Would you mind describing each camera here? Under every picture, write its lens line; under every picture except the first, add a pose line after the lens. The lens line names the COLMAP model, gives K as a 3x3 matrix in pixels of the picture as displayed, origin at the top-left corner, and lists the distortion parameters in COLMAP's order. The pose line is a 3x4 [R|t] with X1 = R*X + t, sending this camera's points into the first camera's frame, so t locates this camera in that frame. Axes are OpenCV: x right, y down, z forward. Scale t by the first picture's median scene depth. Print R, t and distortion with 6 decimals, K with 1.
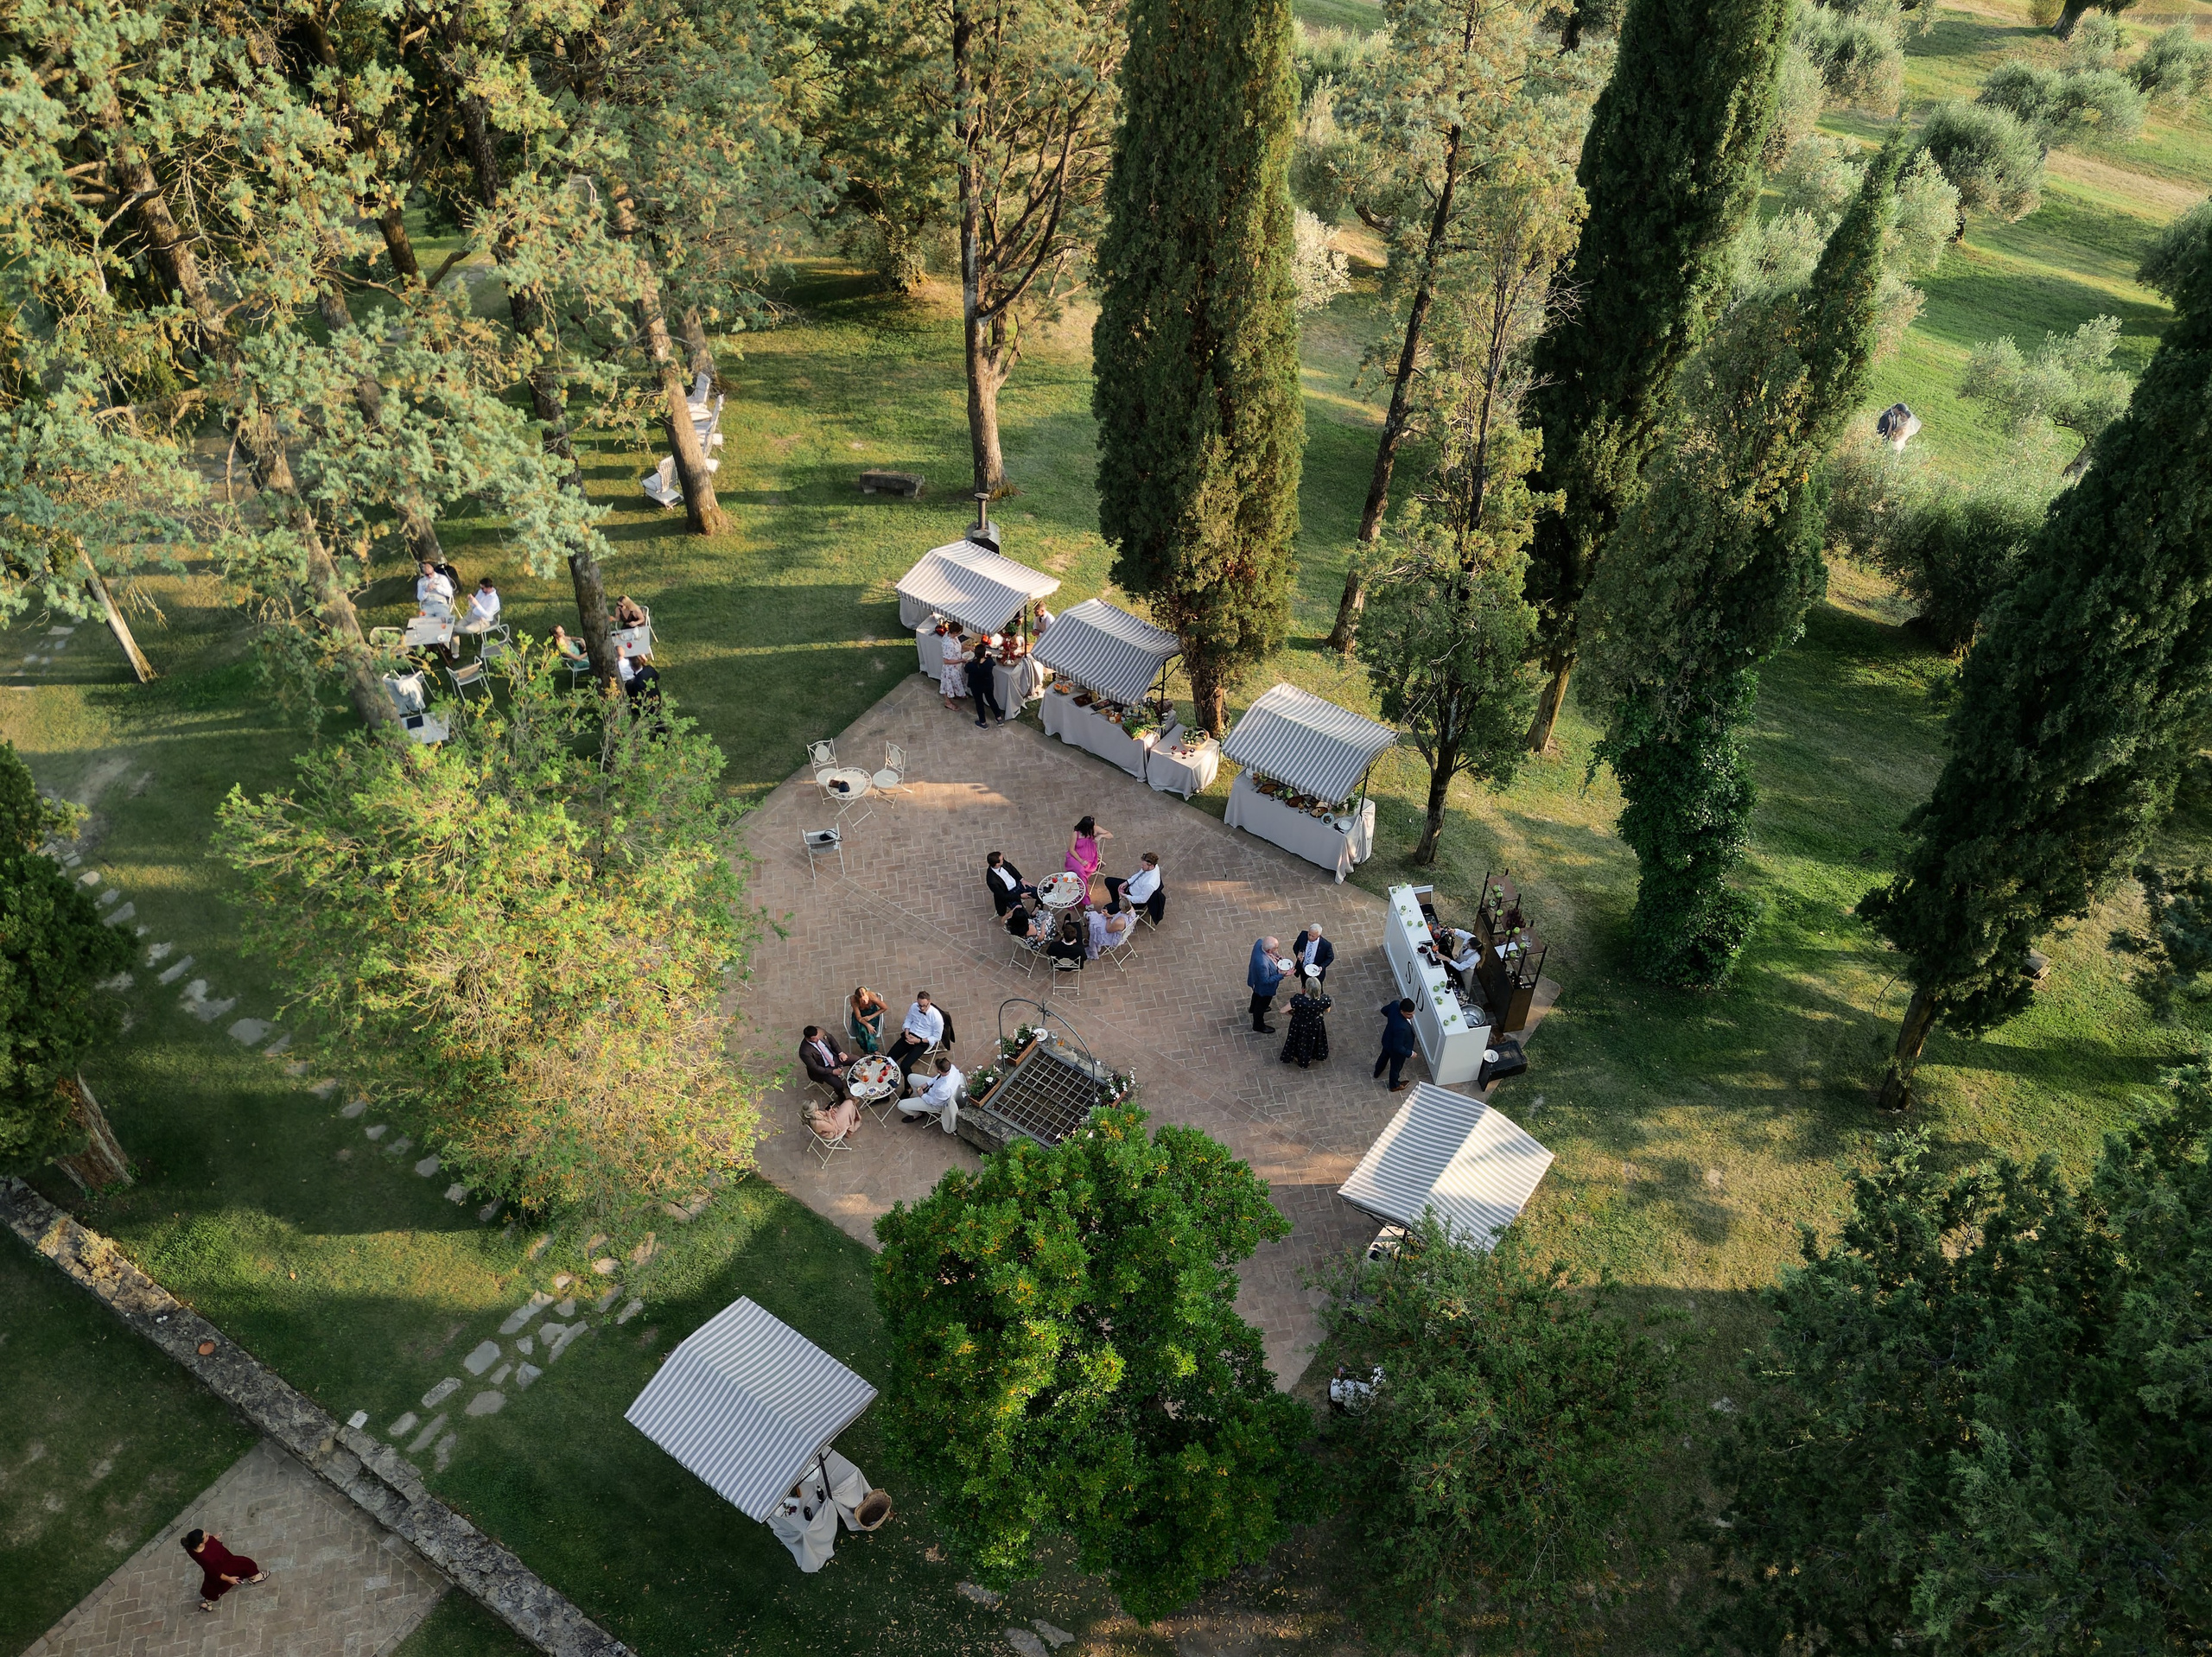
lens RADIAL K [[1735.8, 0, 1105.1], [0, 1735.8, 907.3], [0, 0, 1]] dist [0.012917, -0.003327]
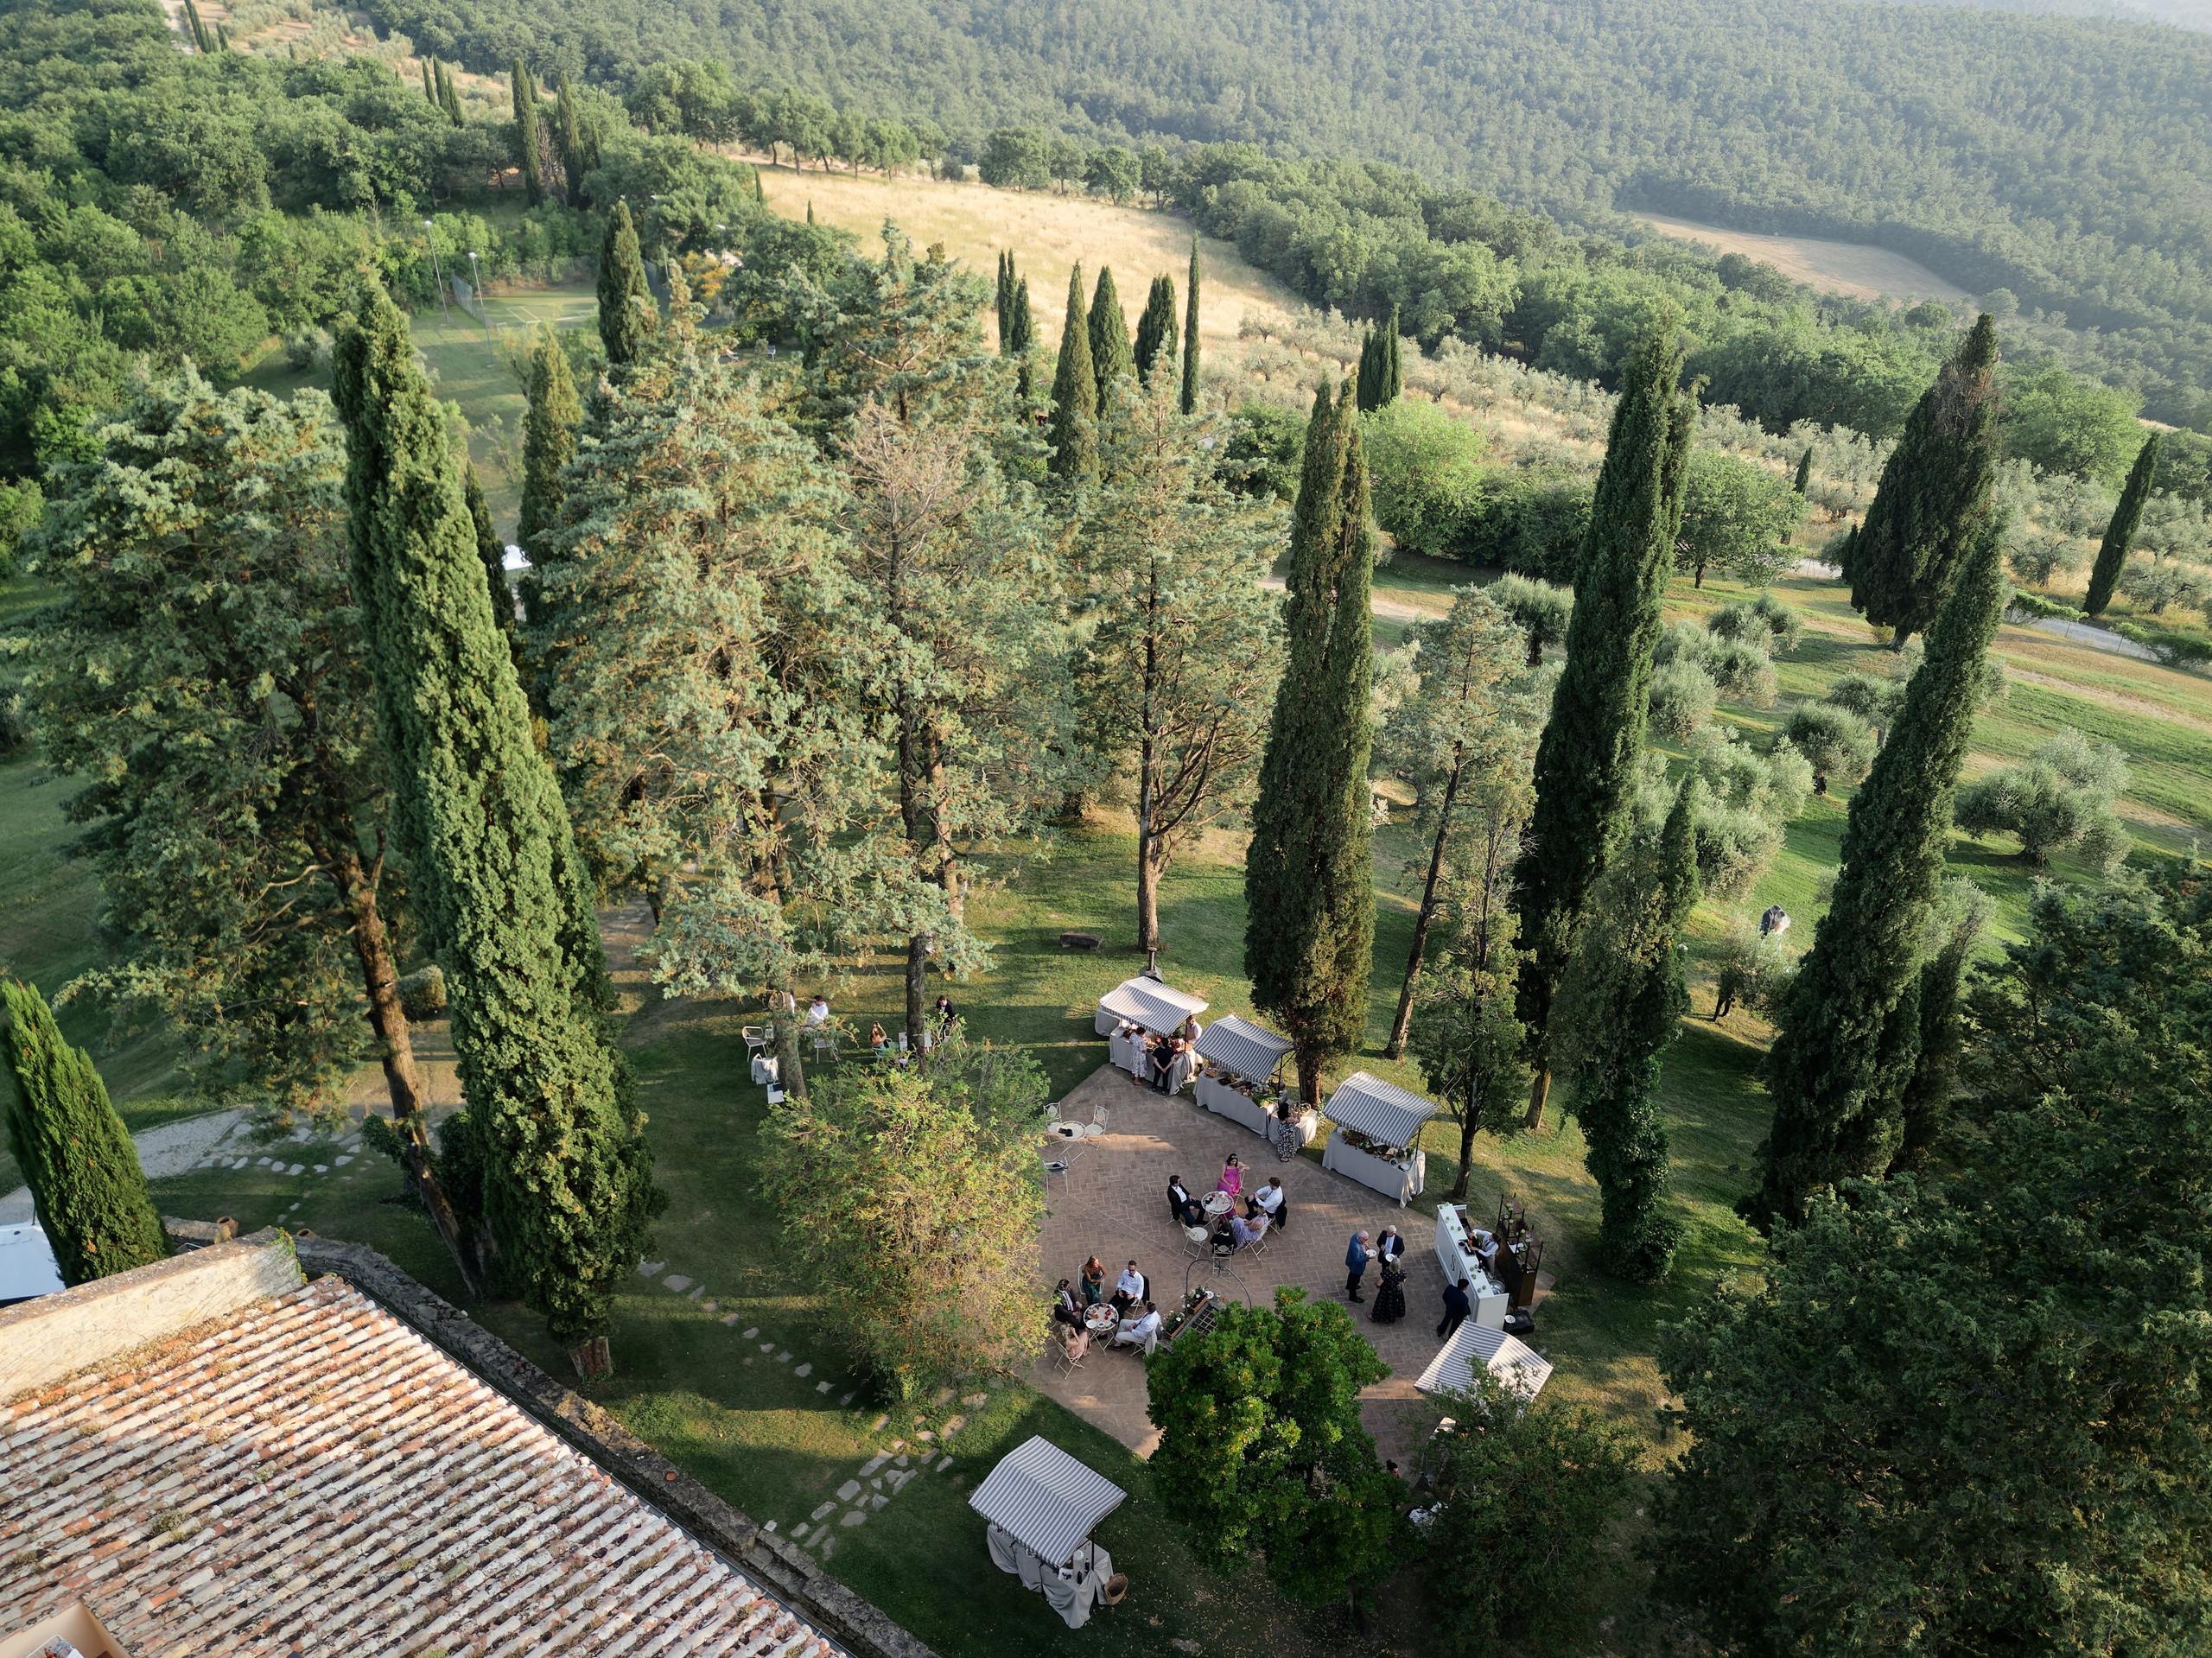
lens RADIAL K [[1624.0, 0, 1106.0], [0, 1624.0, 829.0], [0, 0, 1]] dist [0.015460, -0.004076]
pose [[0.999495, 0.022049, -0.022879, -0.103786], [-0.028117, 0.949128, -0.313632, 0.136563], [0.014799, 0.314117, 0.949269, -0.473056]]
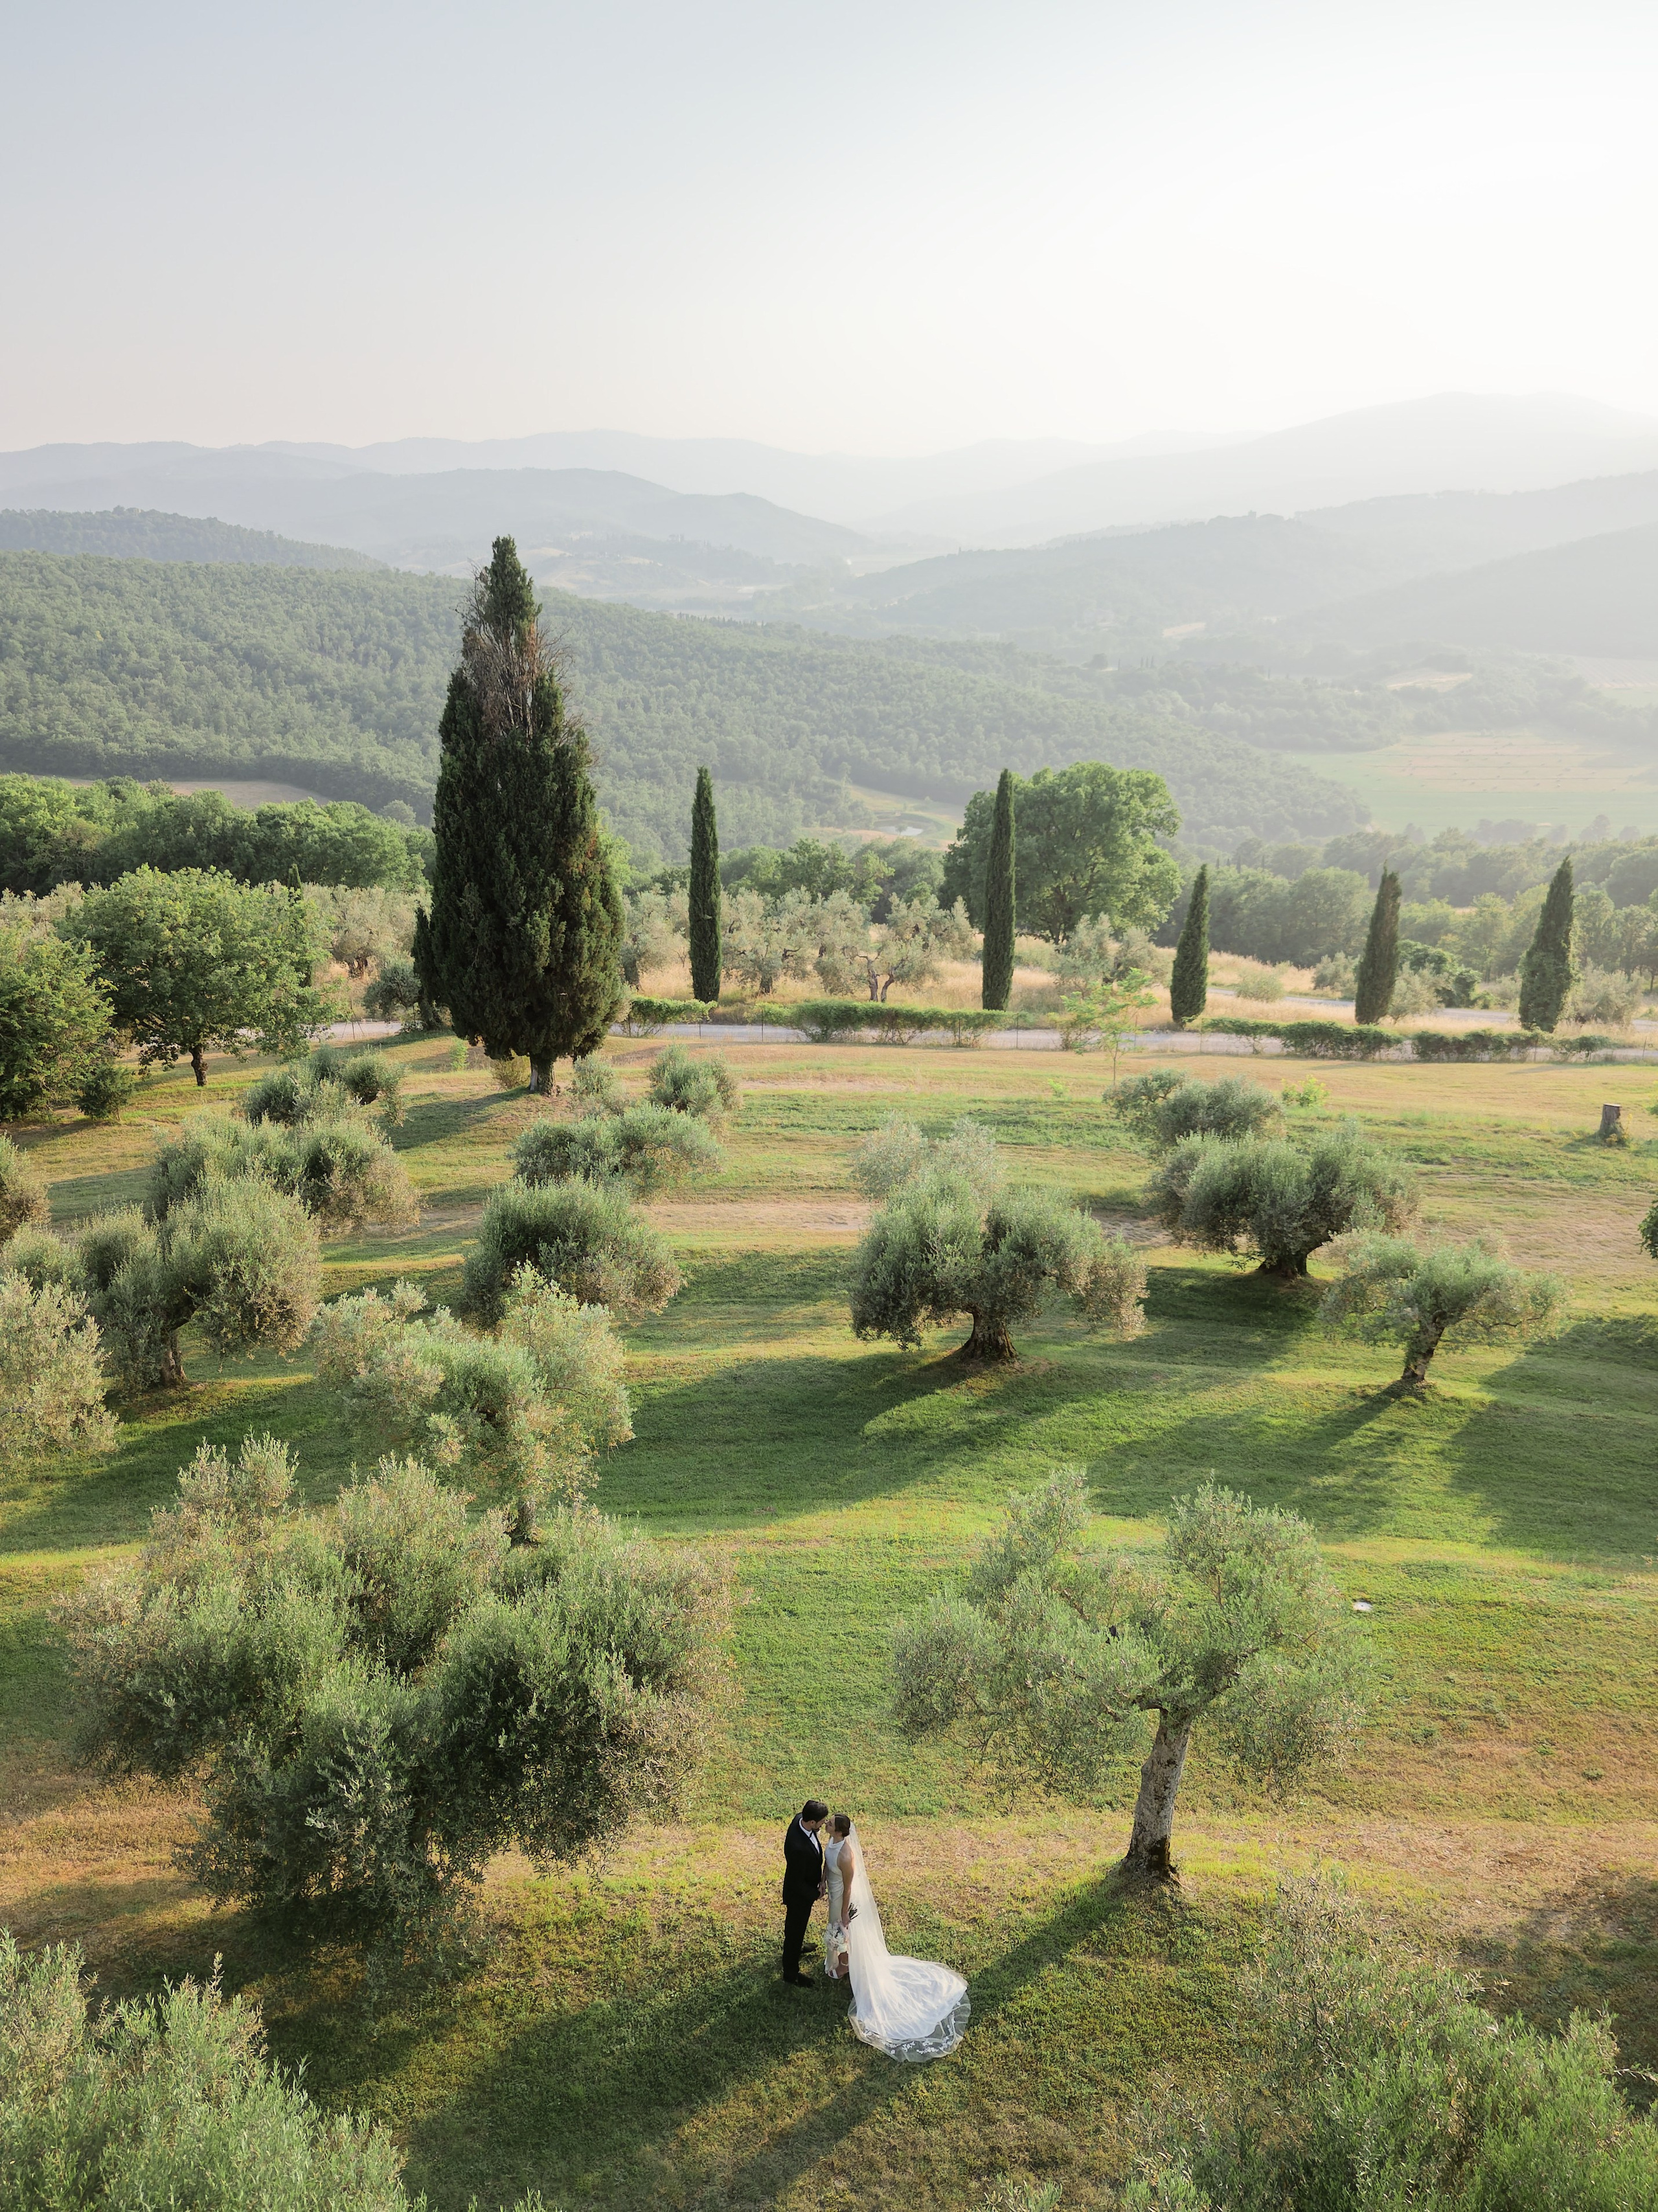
lens RADIAL K [[1634.6, 0, 825.5], [0, 1634.6, 1106.8], [0, 0, 1]] dist [0.025635, -0.011419]
pose [[0.747518, -0.219609, 0.626888, 0.342661], [0.493530, 0.815282, -0.302892, -0.423953], [-0.444572, 0.535806, 0.717822, 0.842162]]
